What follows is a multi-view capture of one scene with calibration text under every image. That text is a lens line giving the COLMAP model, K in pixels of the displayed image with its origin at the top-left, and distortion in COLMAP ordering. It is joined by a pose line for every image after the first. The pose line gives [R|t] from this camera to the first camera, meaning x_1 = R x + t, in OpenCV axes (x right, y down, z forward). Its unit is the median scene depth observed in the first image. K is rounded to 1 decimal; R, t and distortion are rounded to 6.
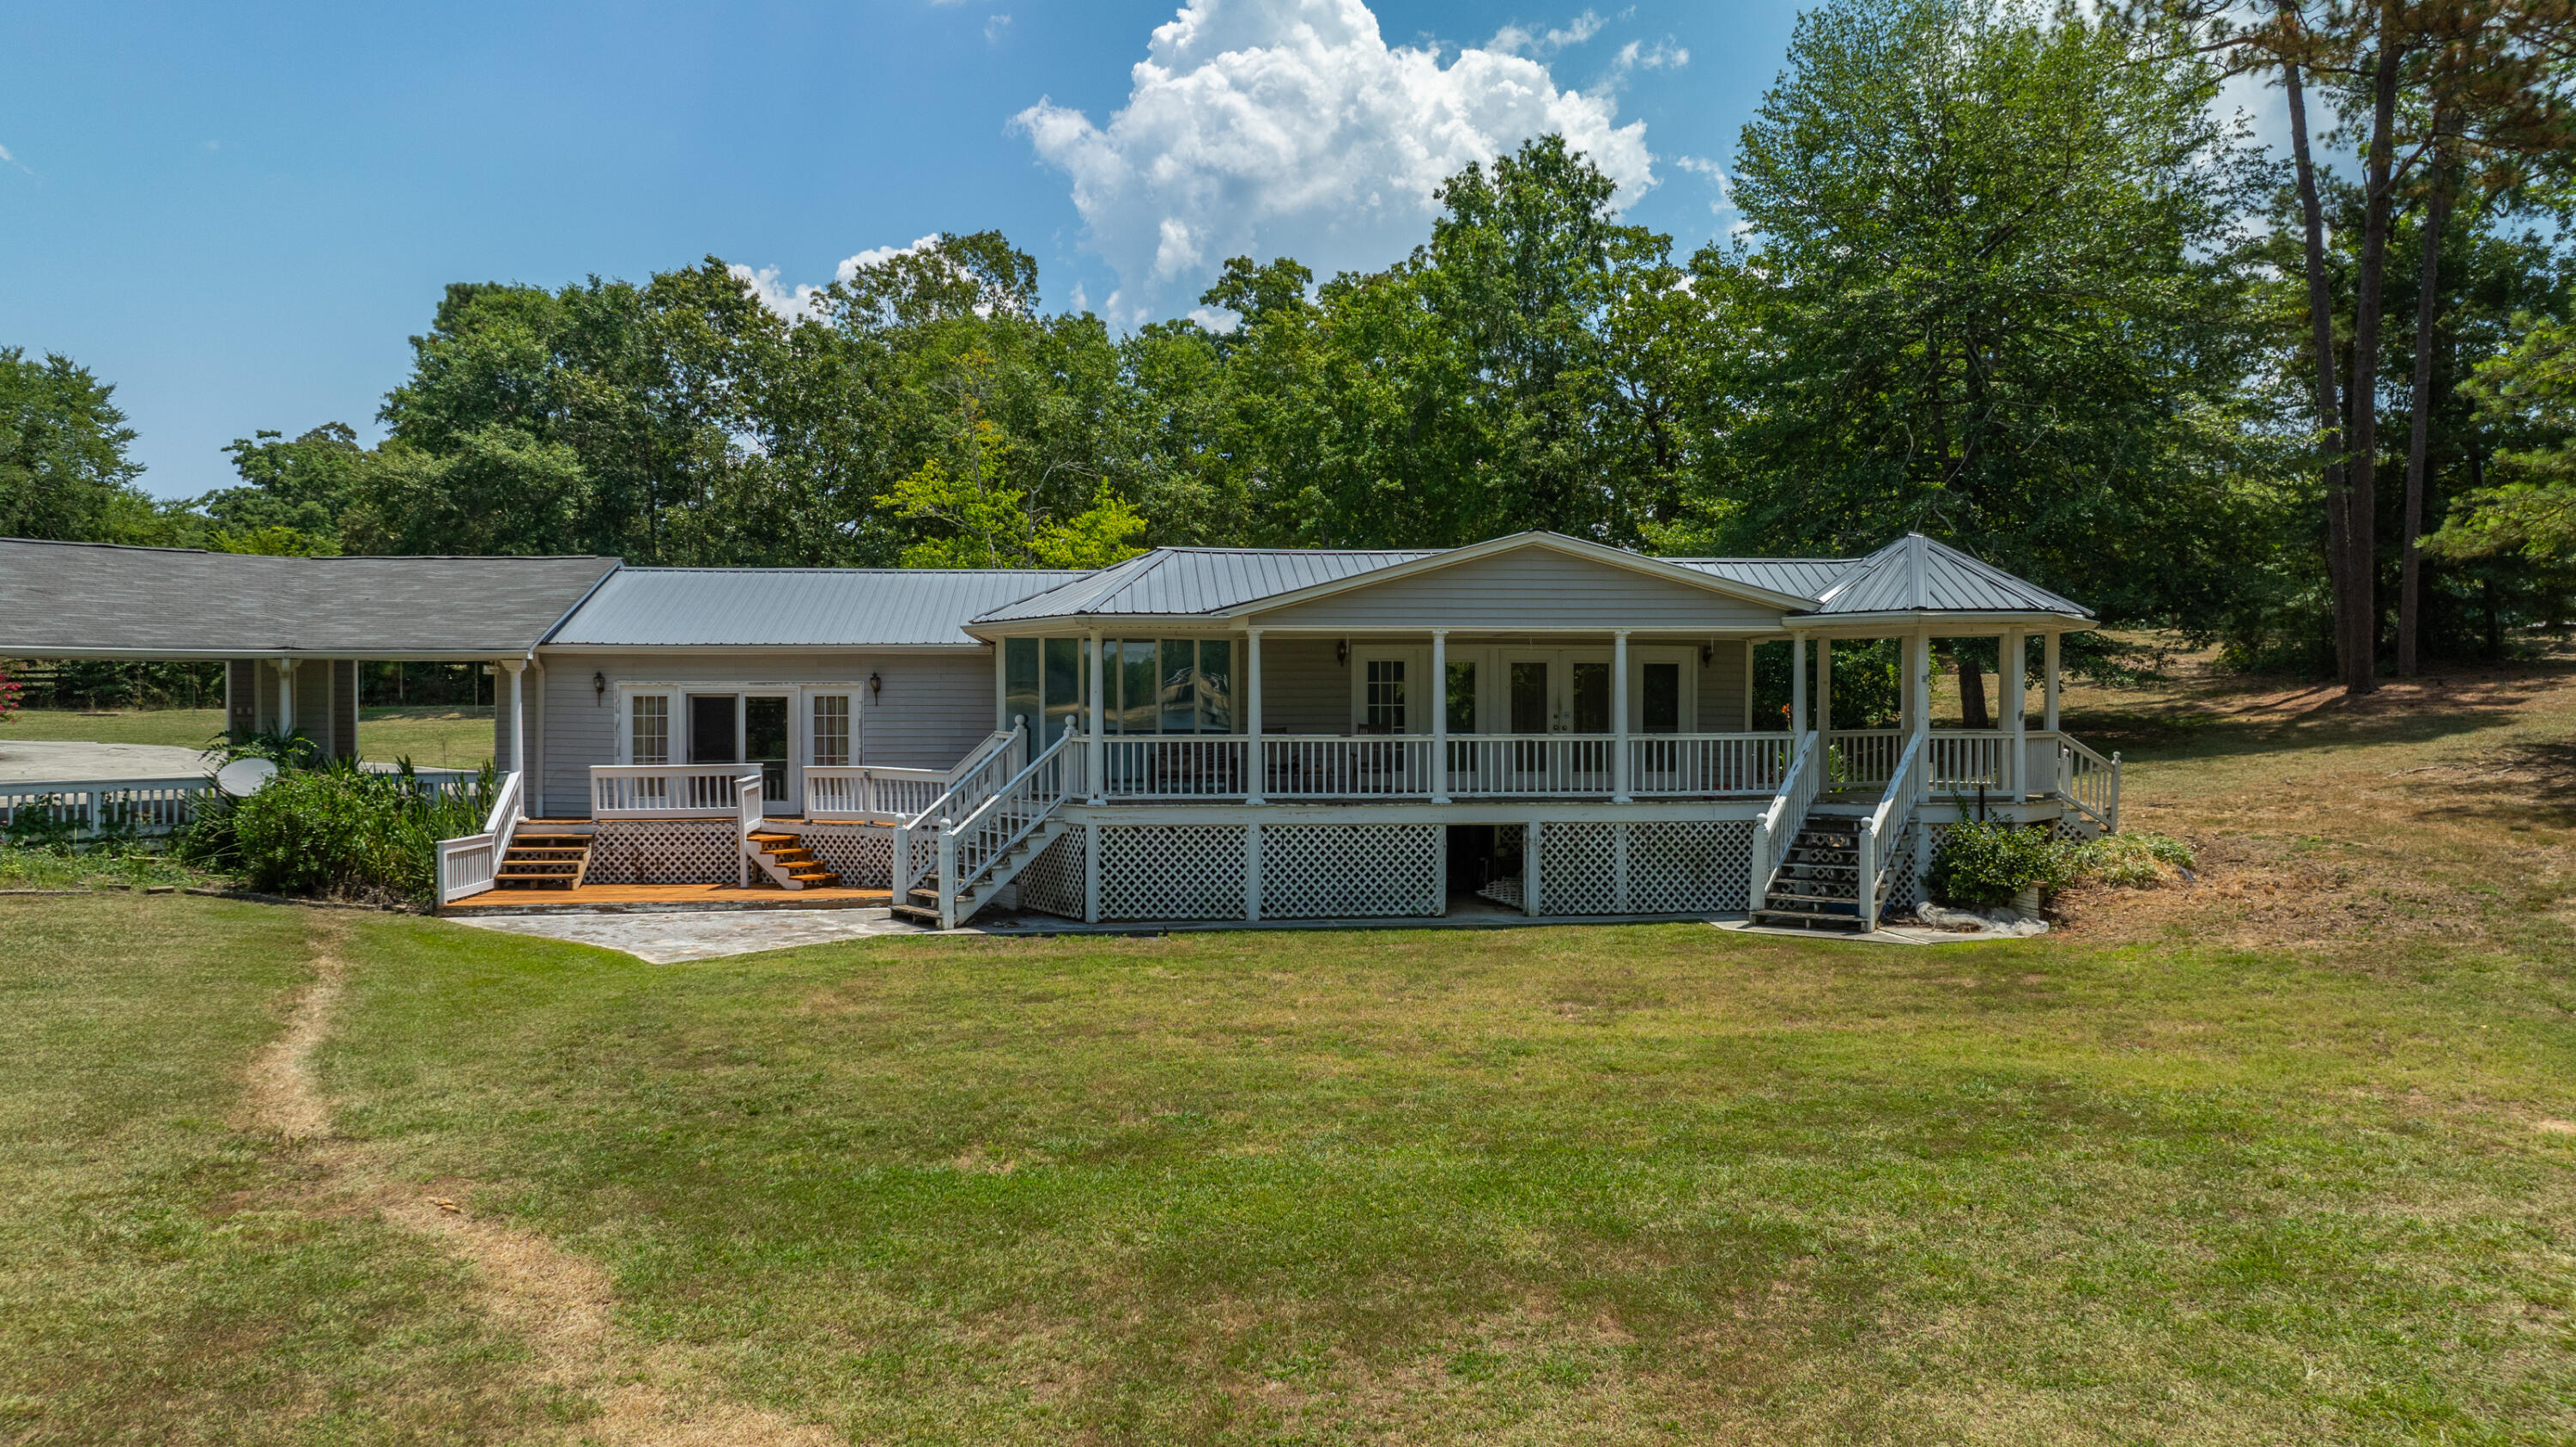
lens RADIAL K [[1826.8, 0, 1298.9], [0, 1826.8, 720.5], [0, 0, 1]] dist [-0.010901, 0.000488]
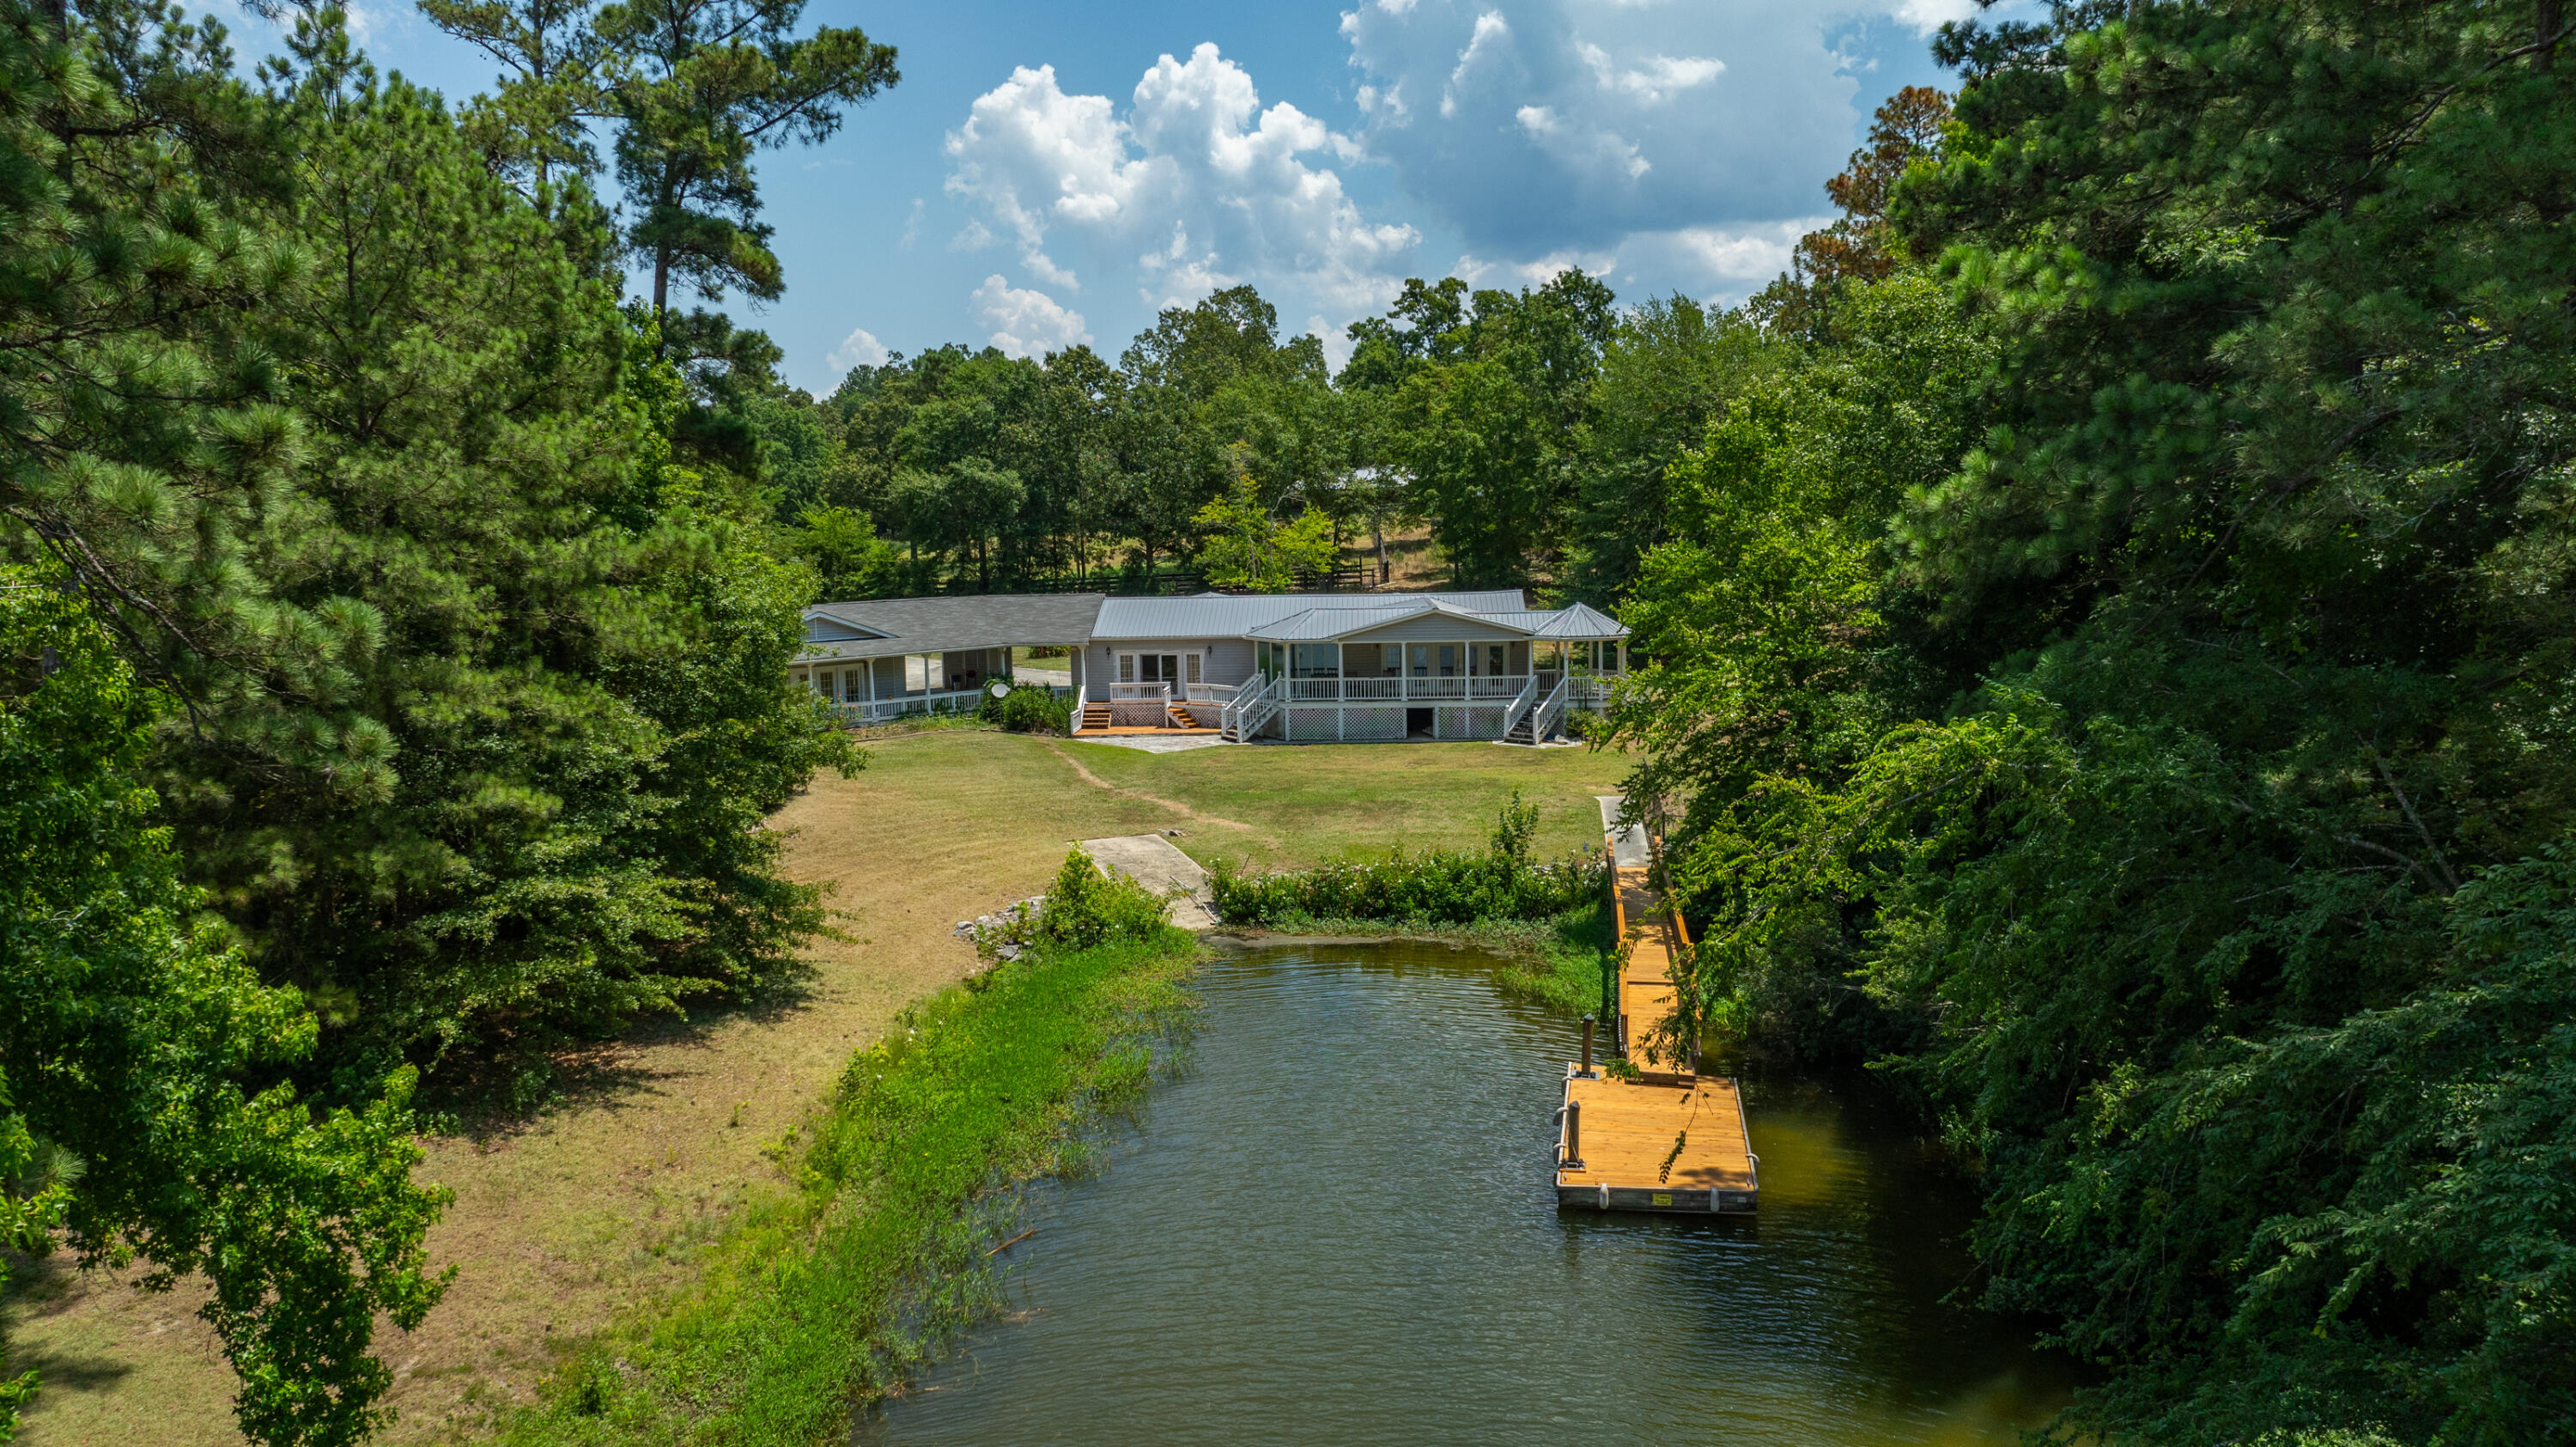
lens RADIAL K [[1832.9, 0, 1285.7], [0, 1832.9, 709.2], [0, 0, 1]] dist [-0.013204, 0.004977]
pose [[0.989017, -0.000934, -0.147798, 0.278530], [0.015317, 0.995244, 0.096207, -0.195454], [0.147006, -0.097414, 0.984327, -1.659167]]
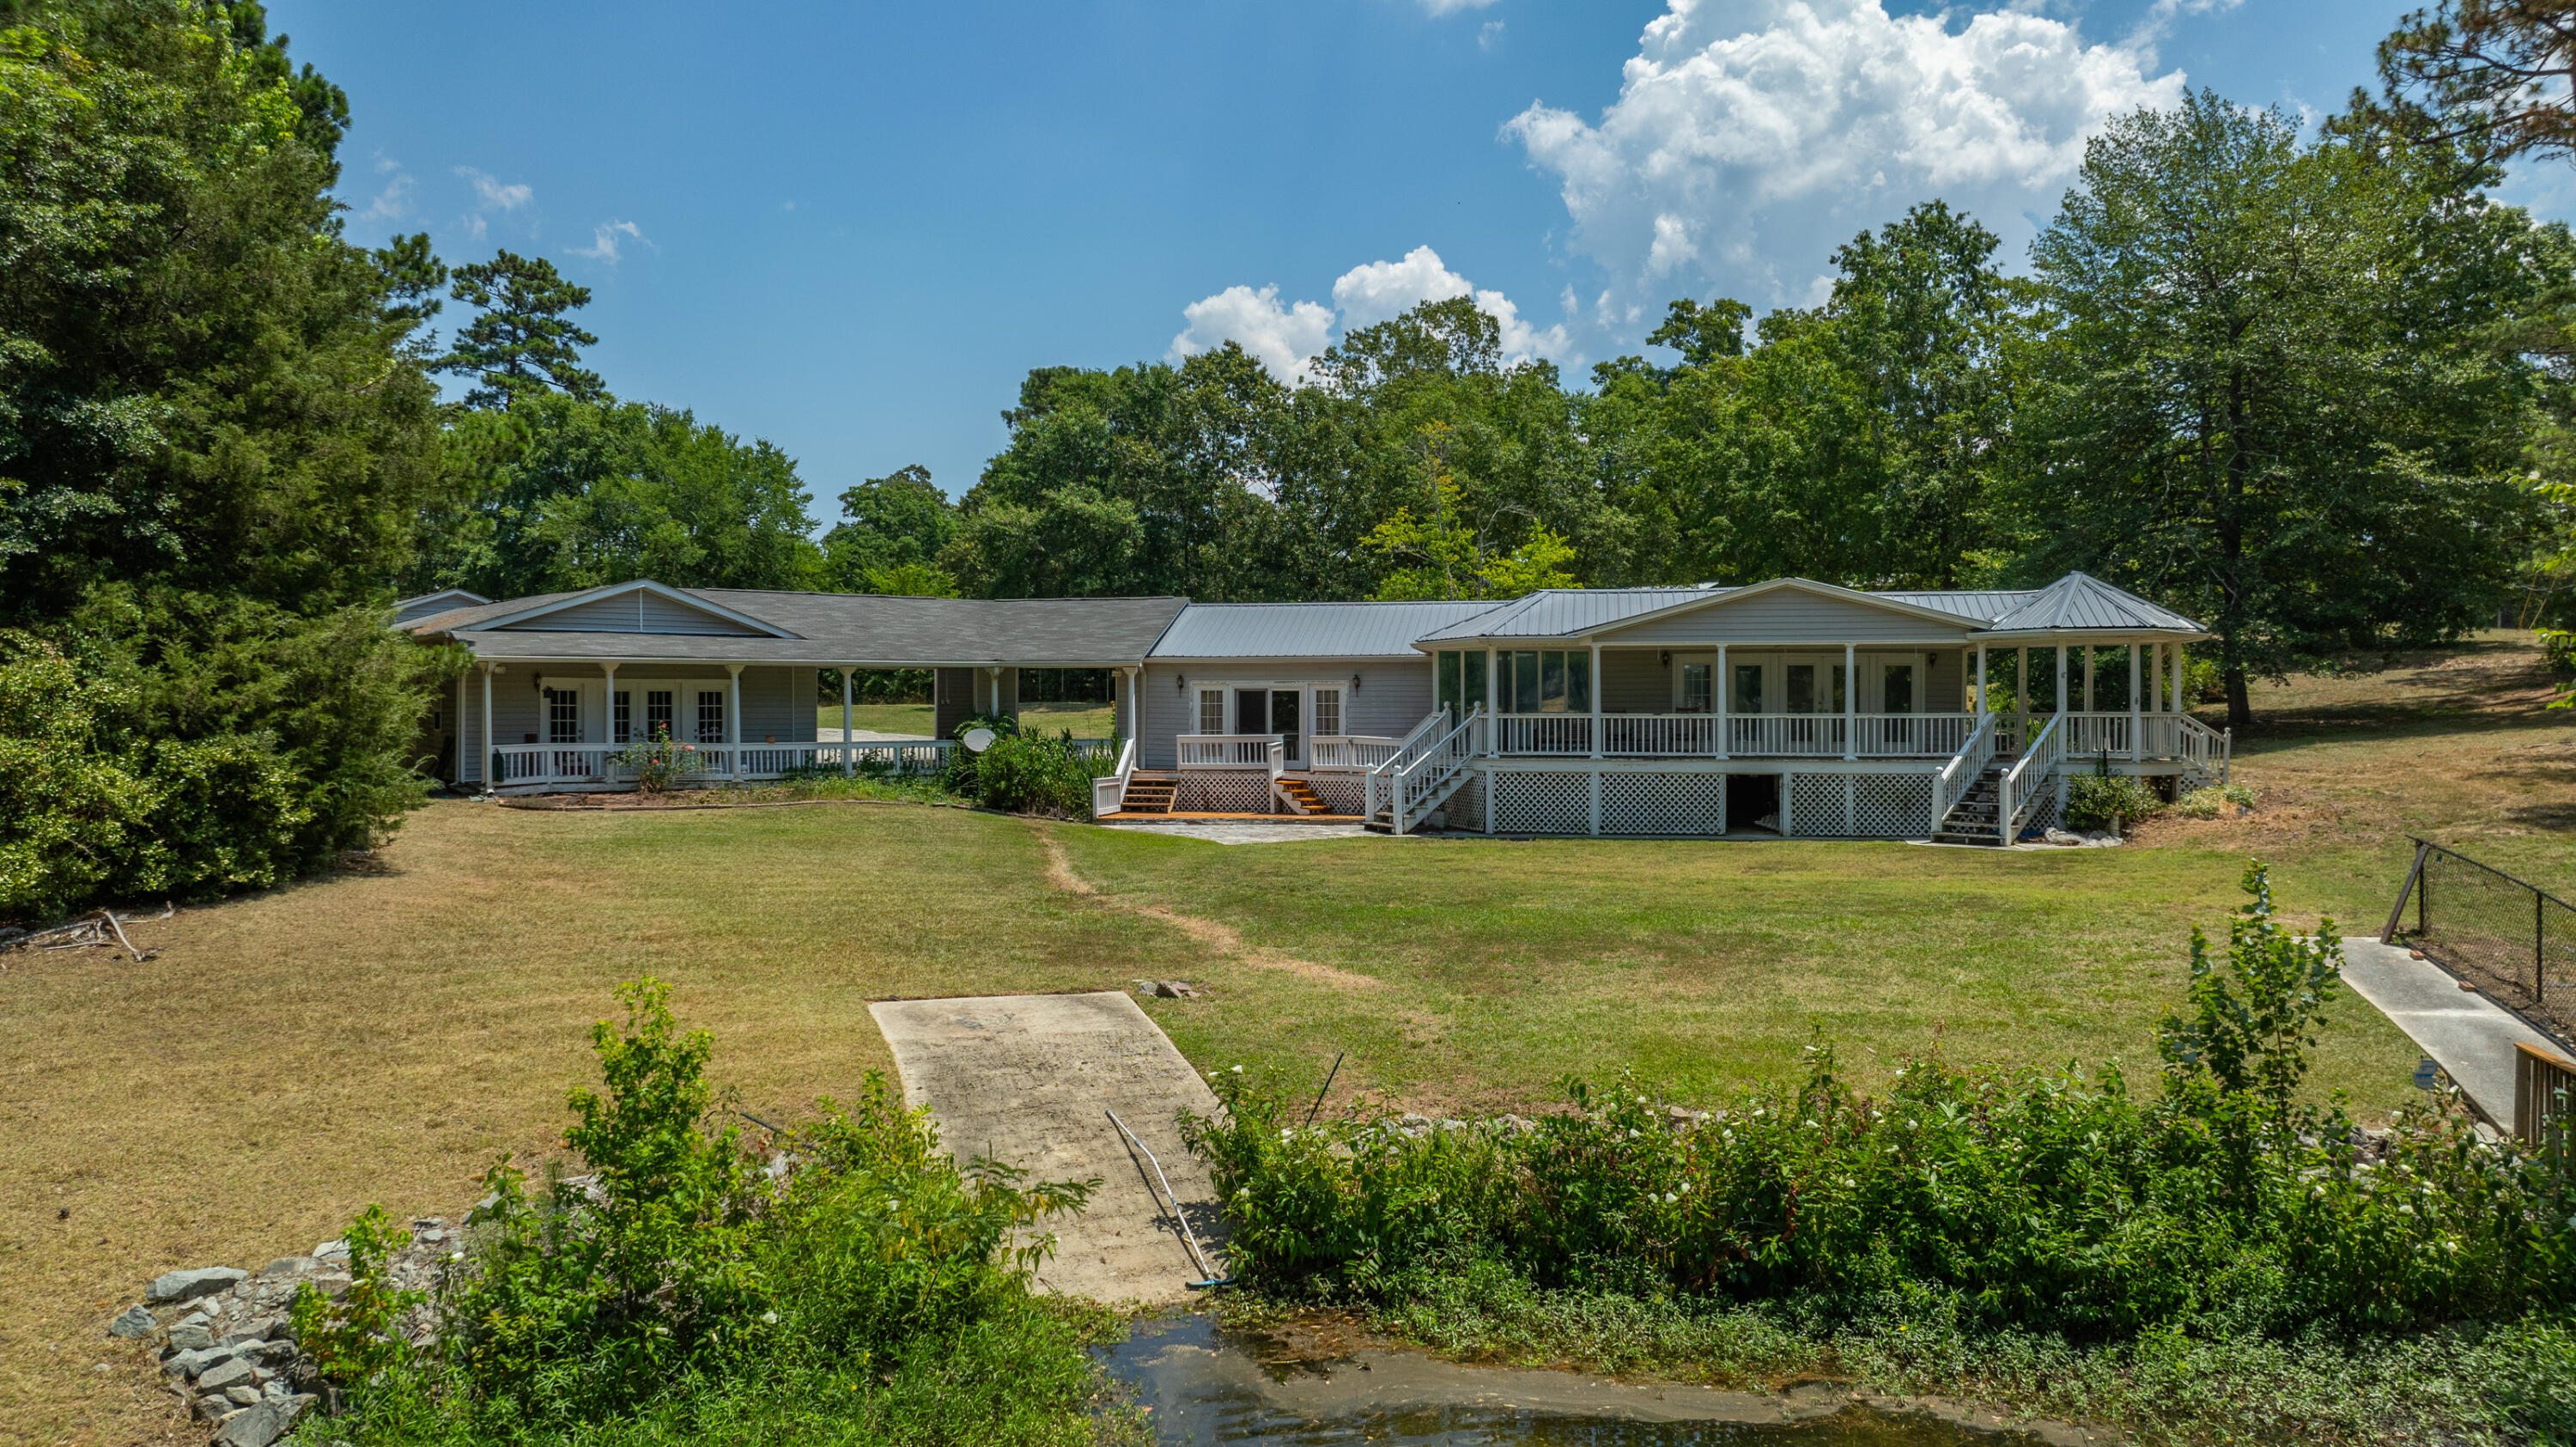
lens RADIAL K [[1832.9, 0, 1285.7], [0, 1832.9, 709.2], [0, 0, 1]] dist [-0.013204, 0.004977]
pose [[0.963409, 0.000900, -0.268034, 0.116074], [-0.003135, 0.999964, -0.007911, 0.014573], [0.268017, 0.008462, 0.963377, -0.466933]]
